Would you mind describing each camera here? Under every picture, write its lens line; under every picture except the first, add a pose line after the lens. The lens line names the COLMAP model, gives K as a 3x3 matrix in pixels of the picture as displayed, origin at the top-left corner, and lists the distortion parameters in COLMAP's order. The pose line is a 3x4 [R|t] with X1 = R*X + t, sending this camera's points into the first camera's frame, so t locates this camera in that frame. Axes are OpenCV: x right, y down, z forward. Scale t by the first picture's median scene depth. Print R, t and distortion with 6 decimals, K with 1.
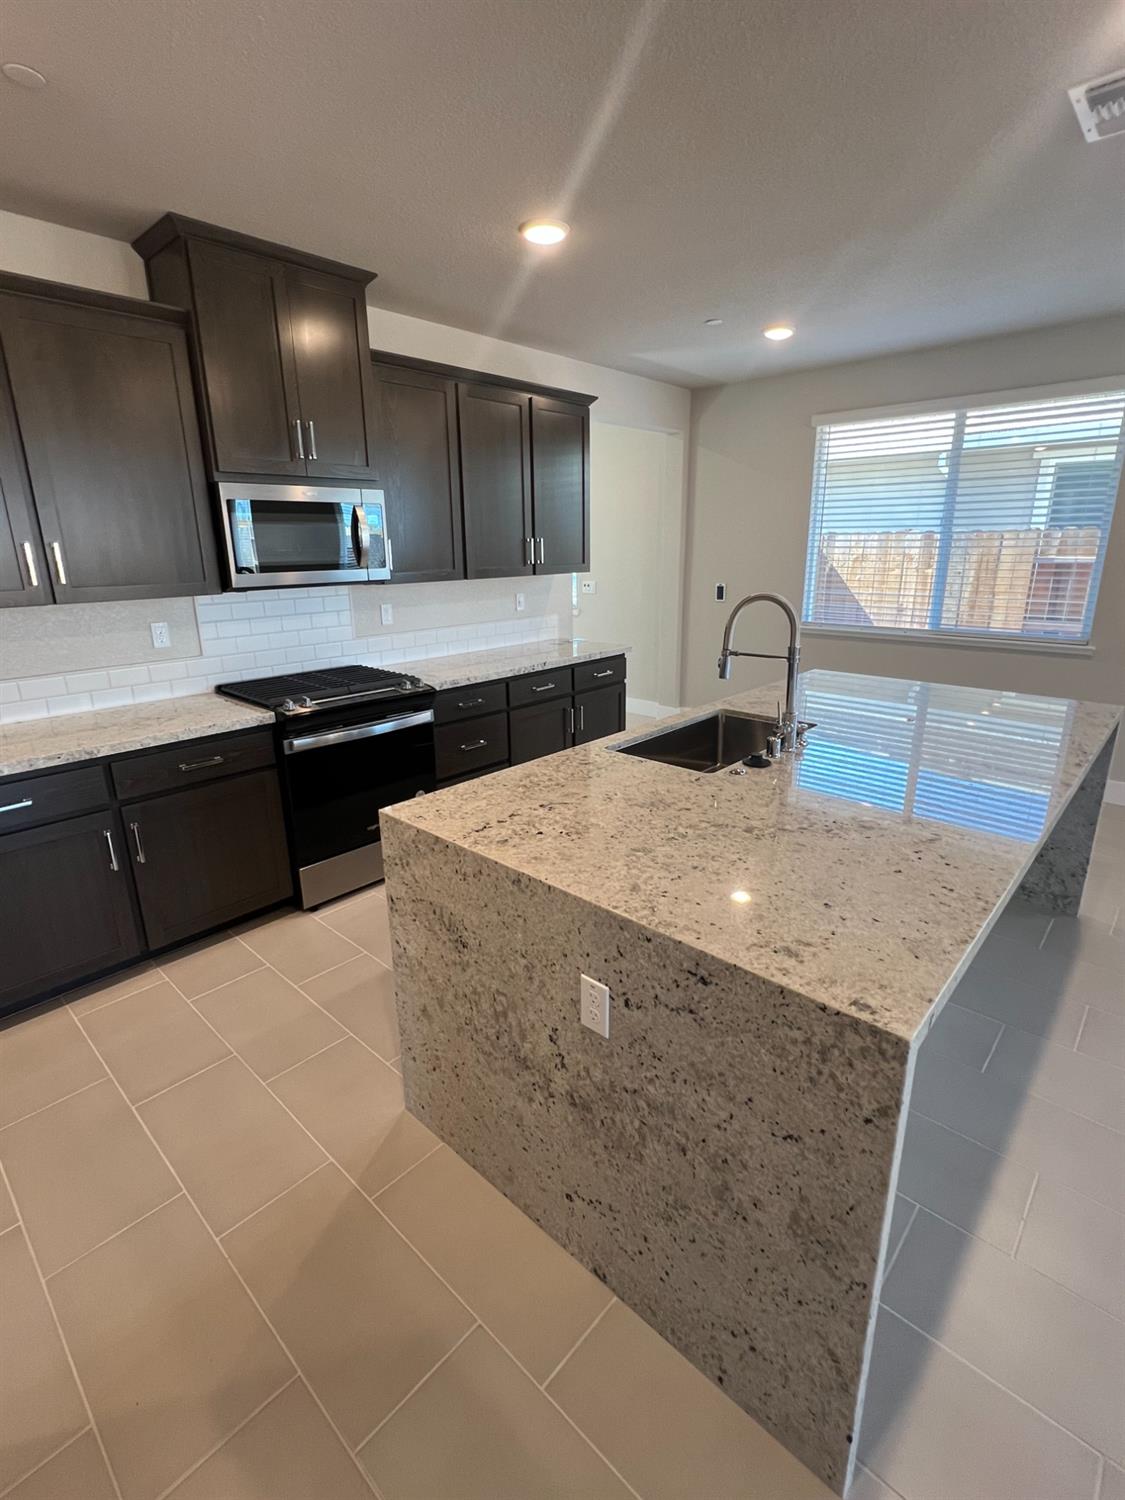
lens RADIAL K [[699.0, 0, 566.4], [0, 699.0, 743.5], [0, 0, 1]] dist [-0.004823, -0.000808]
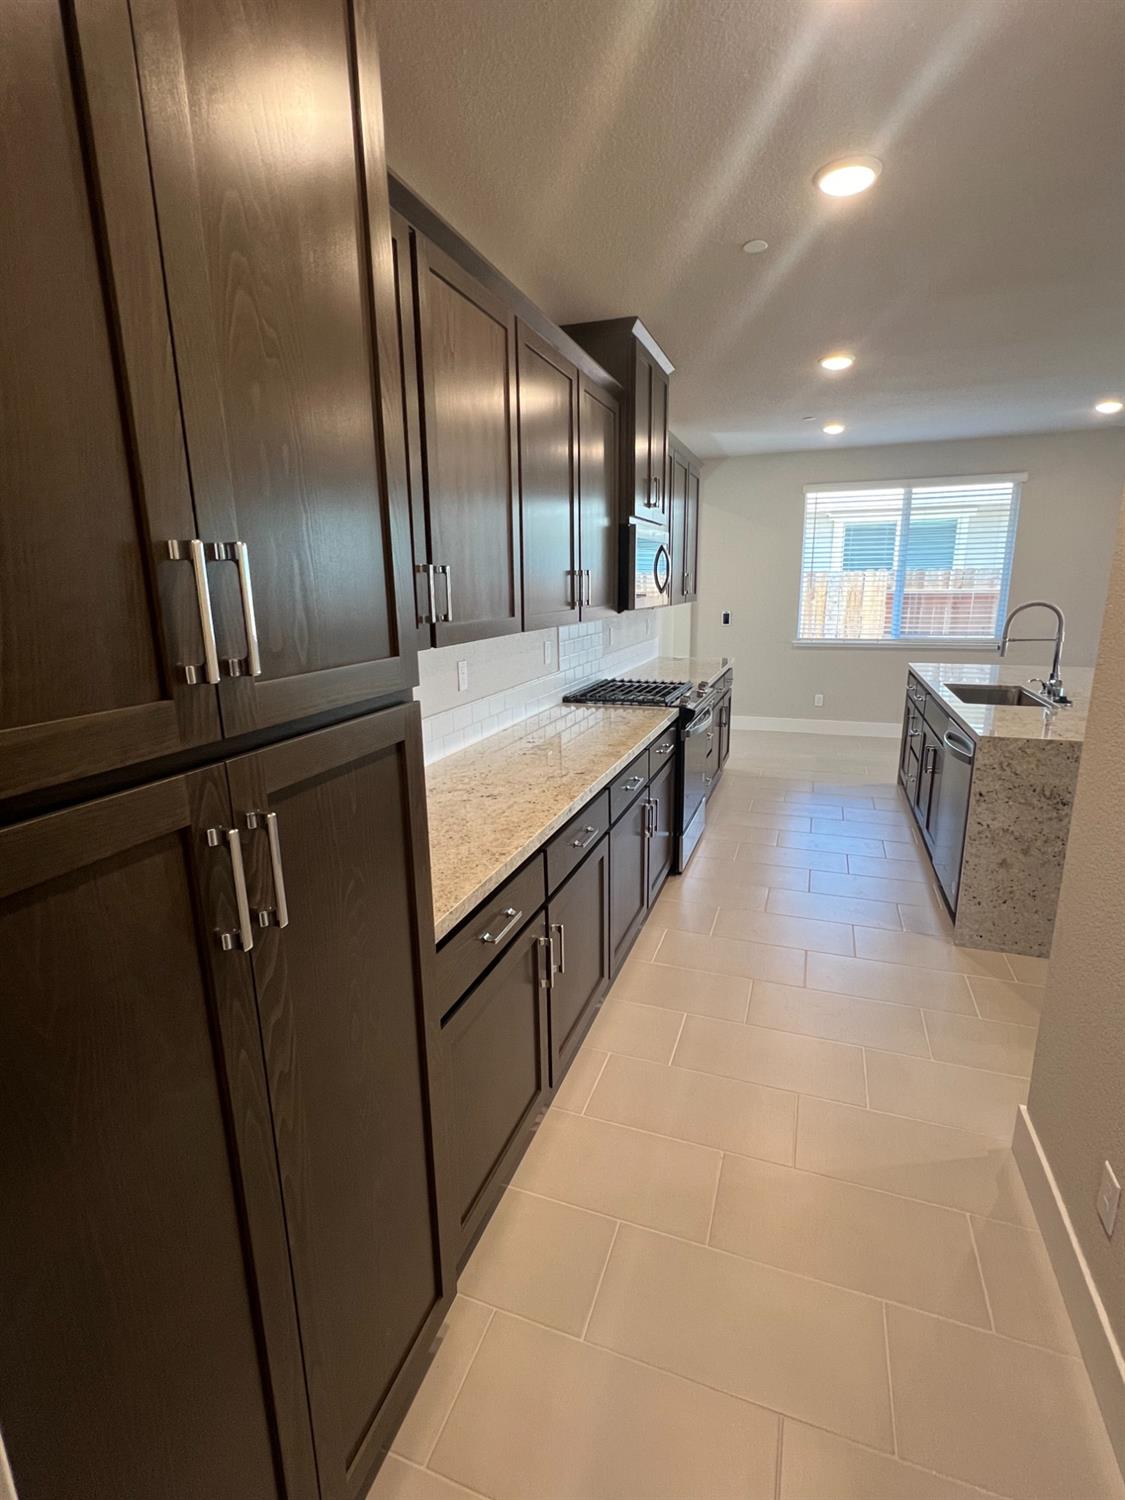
lens RADIAL K [[699.0, 0, 562.7], [0, 699.0, 745.7], [0, 0, 1]] dist [-0.004823, -0.000808]
pose [[0.925197, -0.089917, 0.368682, -0.770437], [0.110944, 0.993168, -0.036188, 0.032533], [-0.362909, 0.074383, 0.928851, -0.056900]]
